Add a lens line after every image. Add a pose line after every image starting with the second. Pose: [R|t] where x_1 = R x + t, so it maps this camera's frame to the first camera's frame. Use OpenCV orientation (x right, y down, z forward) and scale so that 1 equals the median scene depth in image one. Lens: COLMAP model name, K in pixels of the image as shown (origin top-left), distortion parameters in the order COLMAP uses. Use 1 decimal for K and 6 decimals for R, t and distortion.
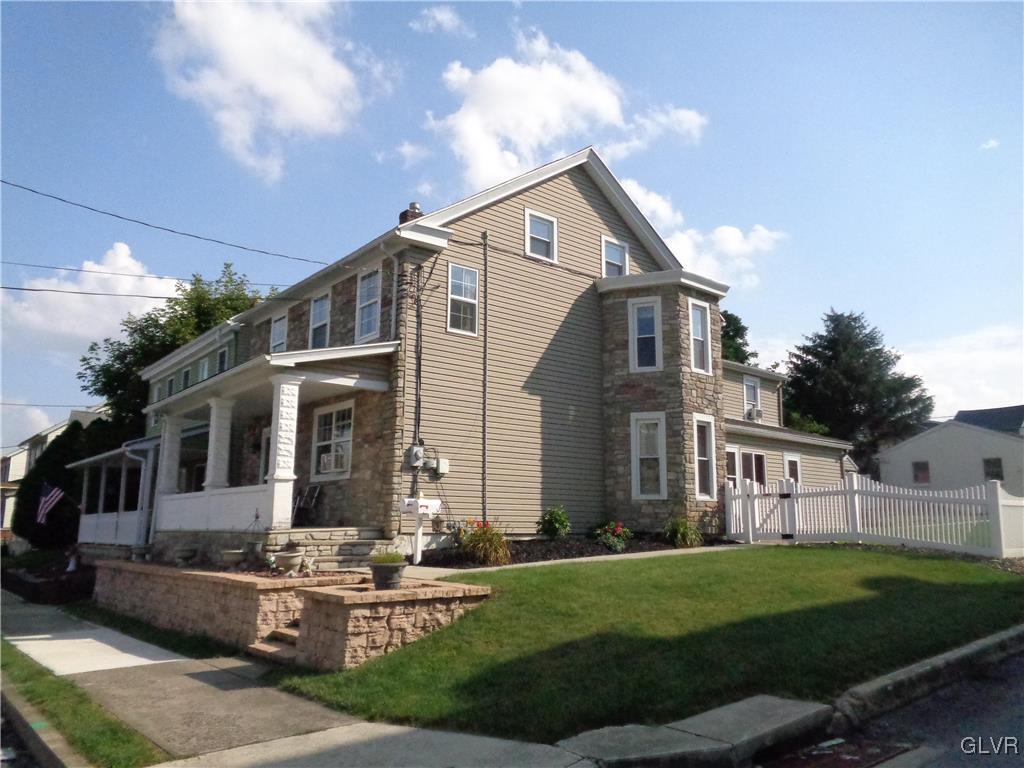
lens RADIAL K [[766.3, 0, 514.4], [0, 766.3, 383.9], [0, 0, 1]] dist [-0.006137, 0.004785]
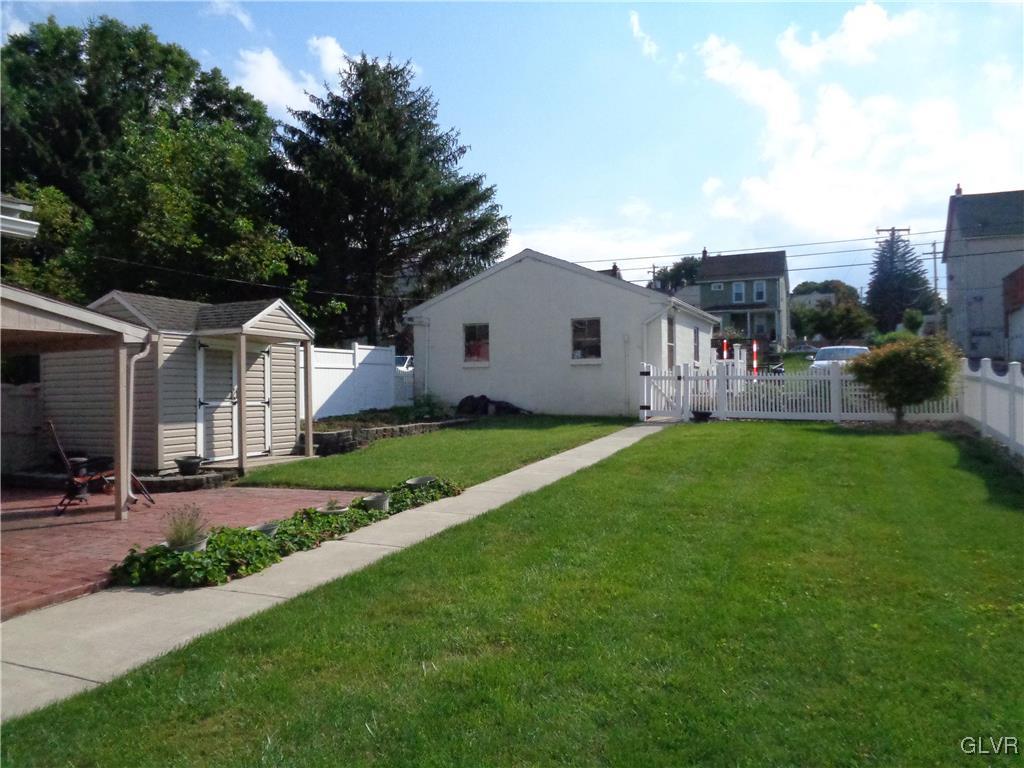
lens RADIAL K [[766.3, 0, 511.0], [0, 766.3, 383.0], [0, 0, 1]] dist [-0.006137, 0.004785]
pose [[0.893080, -0.013889, 0.449683, 0.275789], [-0.057857, 0.987678, 0.145409, 0.056364], [-0.446162, -0.155879, 0.881273, 0.448334]]
